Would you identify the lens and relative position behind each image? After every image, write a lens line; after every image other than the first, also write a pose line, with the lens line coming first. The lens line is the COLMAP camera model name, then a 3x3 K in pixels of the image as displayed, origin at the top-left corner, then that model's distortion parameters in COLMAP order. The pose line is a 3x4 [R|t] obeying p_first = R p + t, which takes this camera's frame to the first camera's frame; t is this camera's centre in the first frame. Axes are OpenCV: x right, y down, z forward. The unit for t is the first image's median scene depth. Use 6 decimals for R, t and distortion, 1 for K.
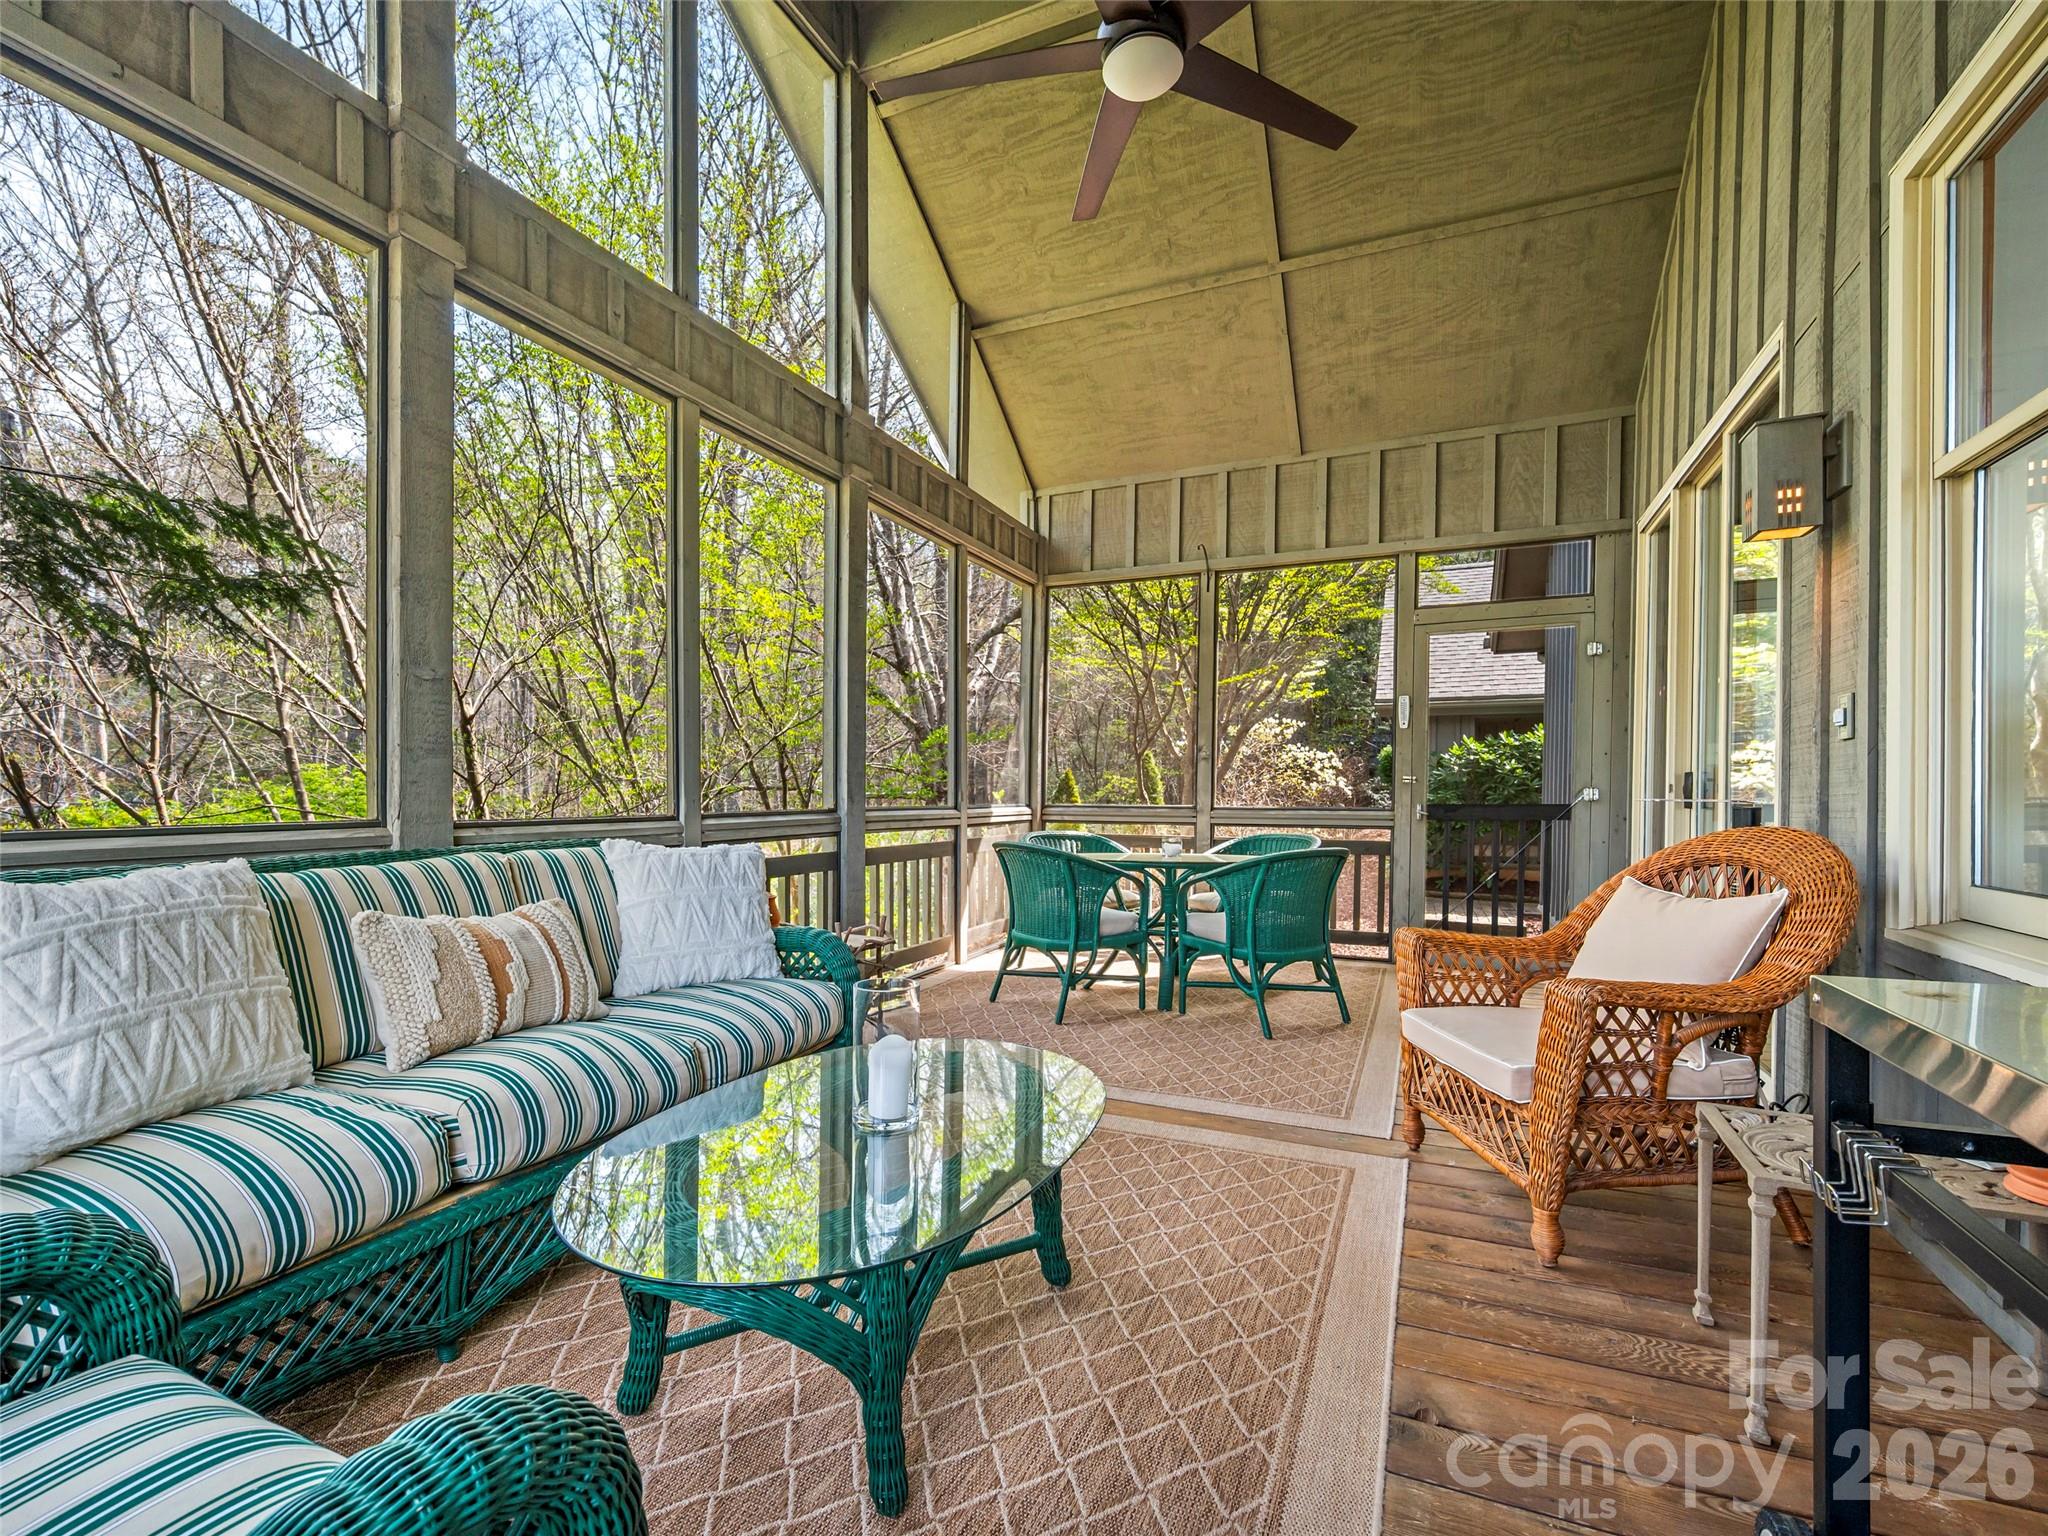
lens RADIAL K [[919.4, 0, 1025.3], [0, 919.4, 789.0], [0, 0, 1]] dist [0.002200, 0.000551]
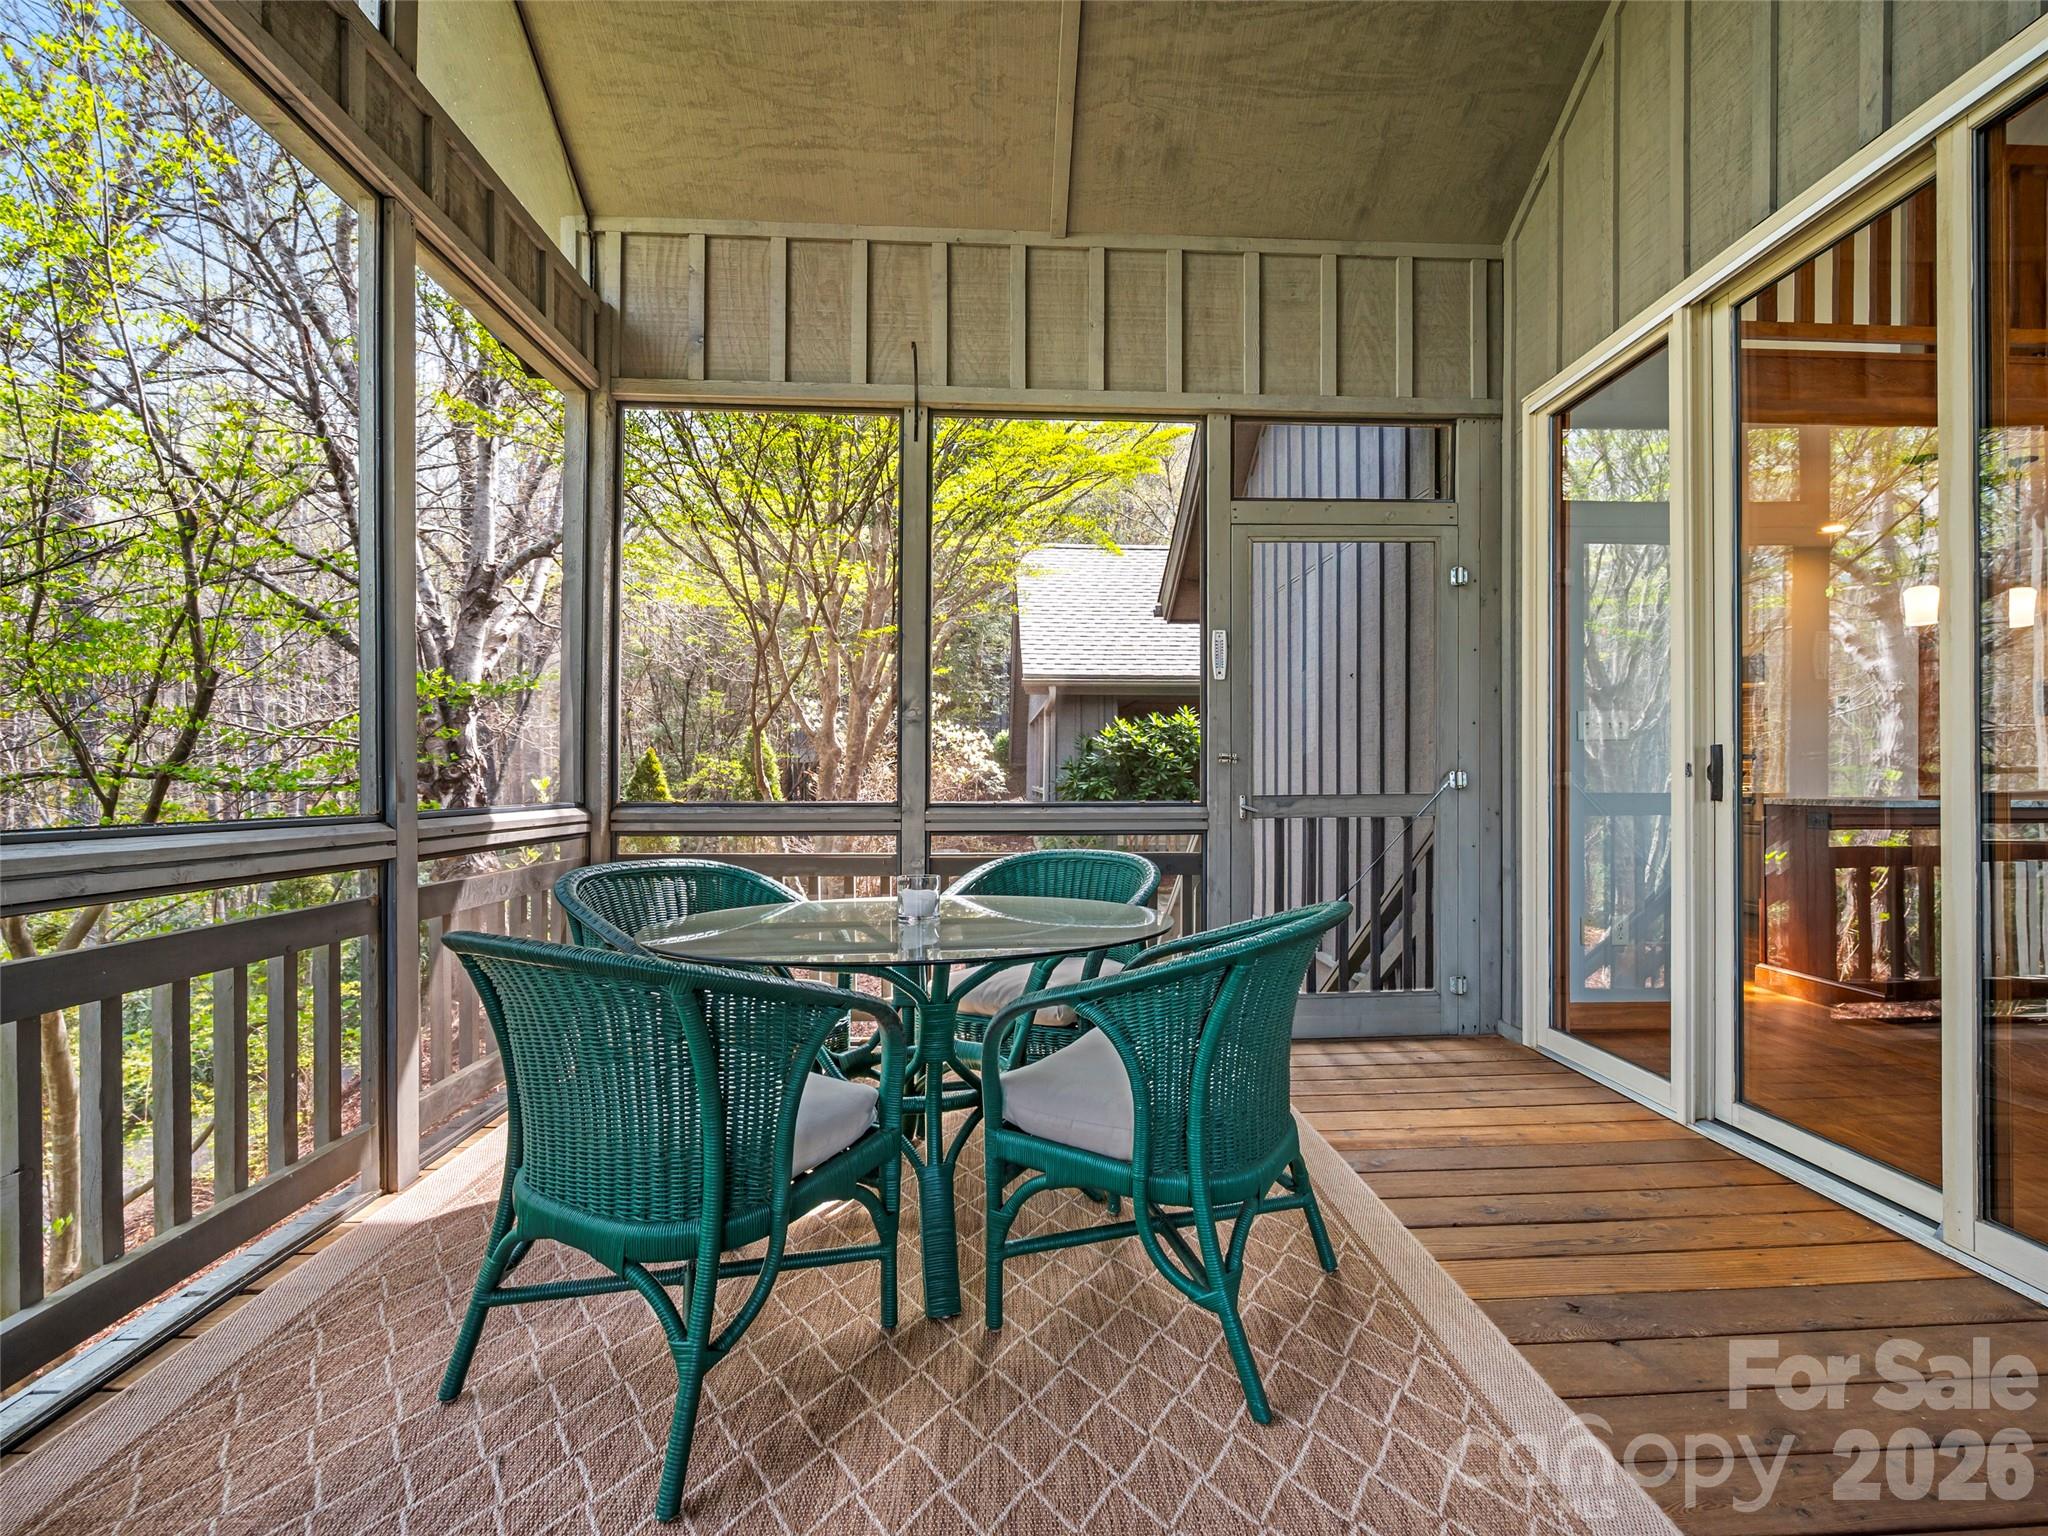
lens RADIAL K [[919.4, 0, 1037.3], [0, 919.4, 786.2], [0, 0, 1]] dist [0.002200, 0.000551]
pose [[0.900307, -0.006723, 0.435203, 0.009473], [0.001768, 0.999929, 0.011790, 0.001656], [-0.435251, -0.009845, 0.900255, 0.445684]]
